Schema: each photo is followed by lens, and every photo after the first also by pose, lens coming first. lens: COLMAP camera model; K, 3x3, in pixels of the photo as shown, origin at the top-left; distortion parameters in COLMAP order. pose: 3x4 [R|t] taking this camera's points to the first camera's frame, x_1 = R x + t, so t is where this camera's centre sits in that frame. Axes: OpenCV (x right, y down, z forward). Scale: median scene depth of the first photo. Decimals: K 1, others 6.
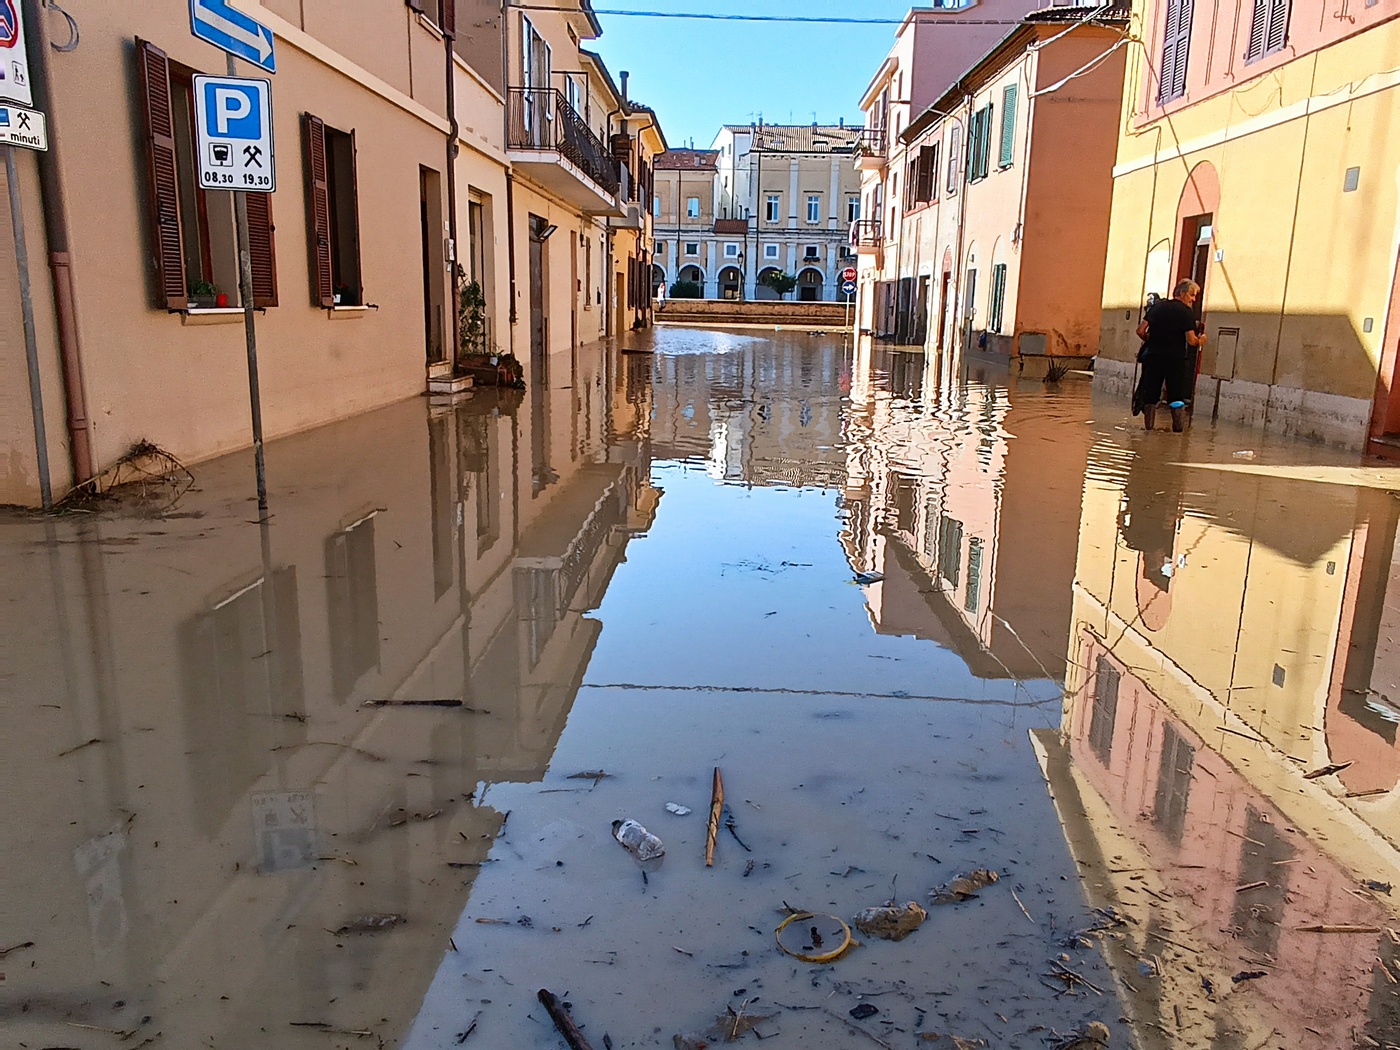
lens RADIAL K [[1040.2, 0, 701.6], [0, 1040.2, 527.0], [0, 0, 1]] dist [0.020652, -0.002719]
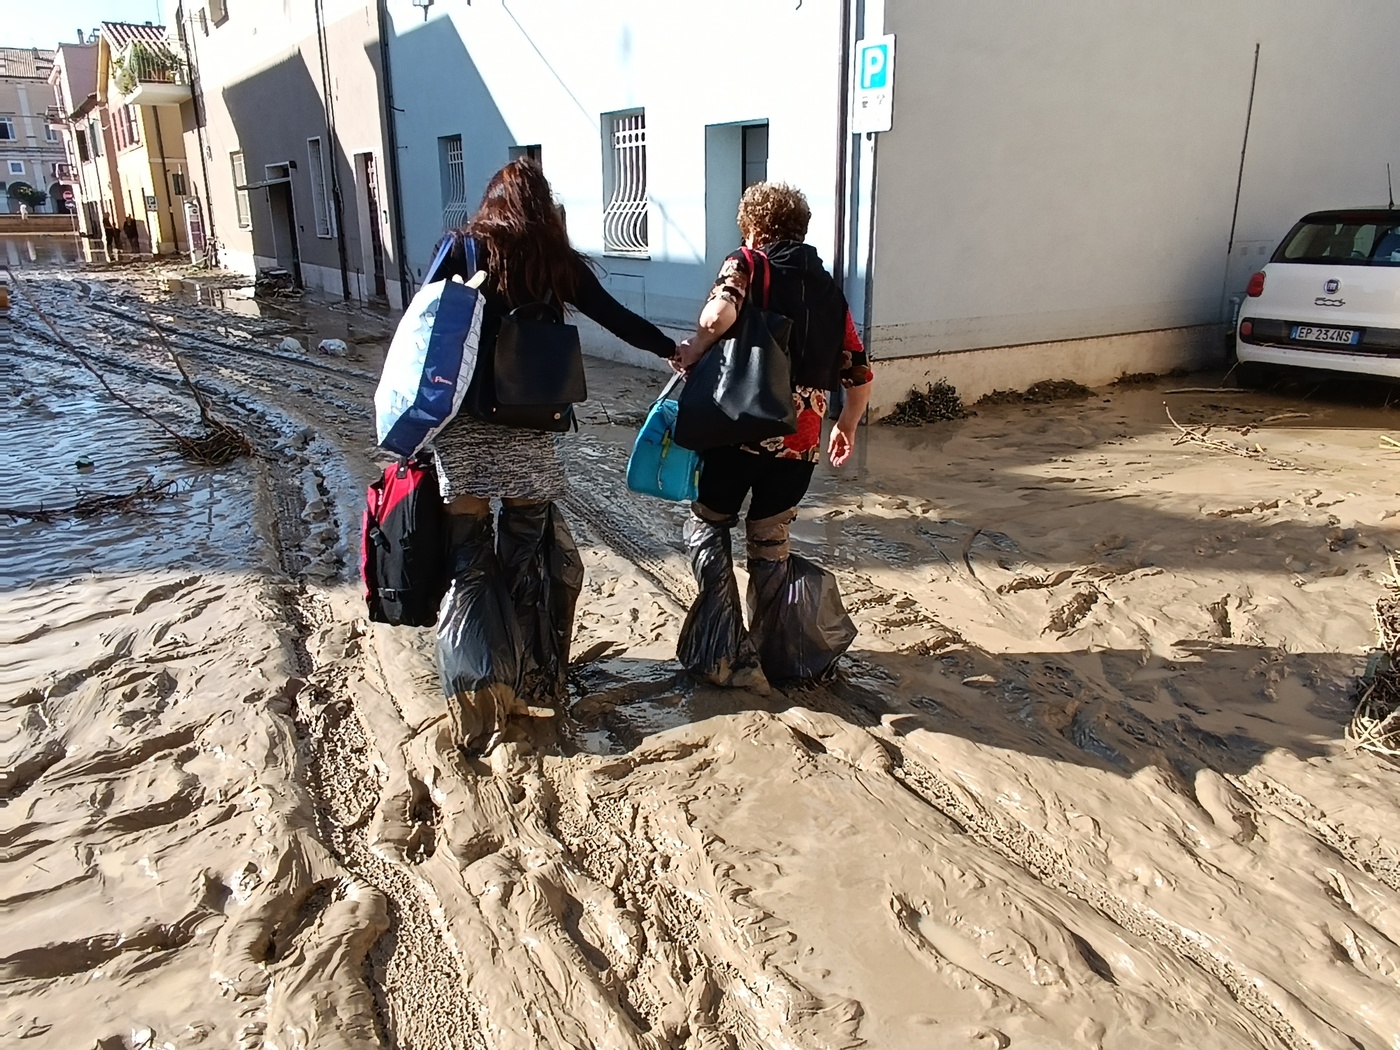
lens RADIAL K [[1040.2, 0, 699.2], [0, 1040.2, 528.2], [0, 0, 1]] dist [0.020652, -0.002719]
pose [[0.825125, -0.195892, 0.529900, -0.001532], [0.147695, 0.980137, 0.132354, 0.073588], [-0.545302, -0.030945, 0.837668, -0.358030]]
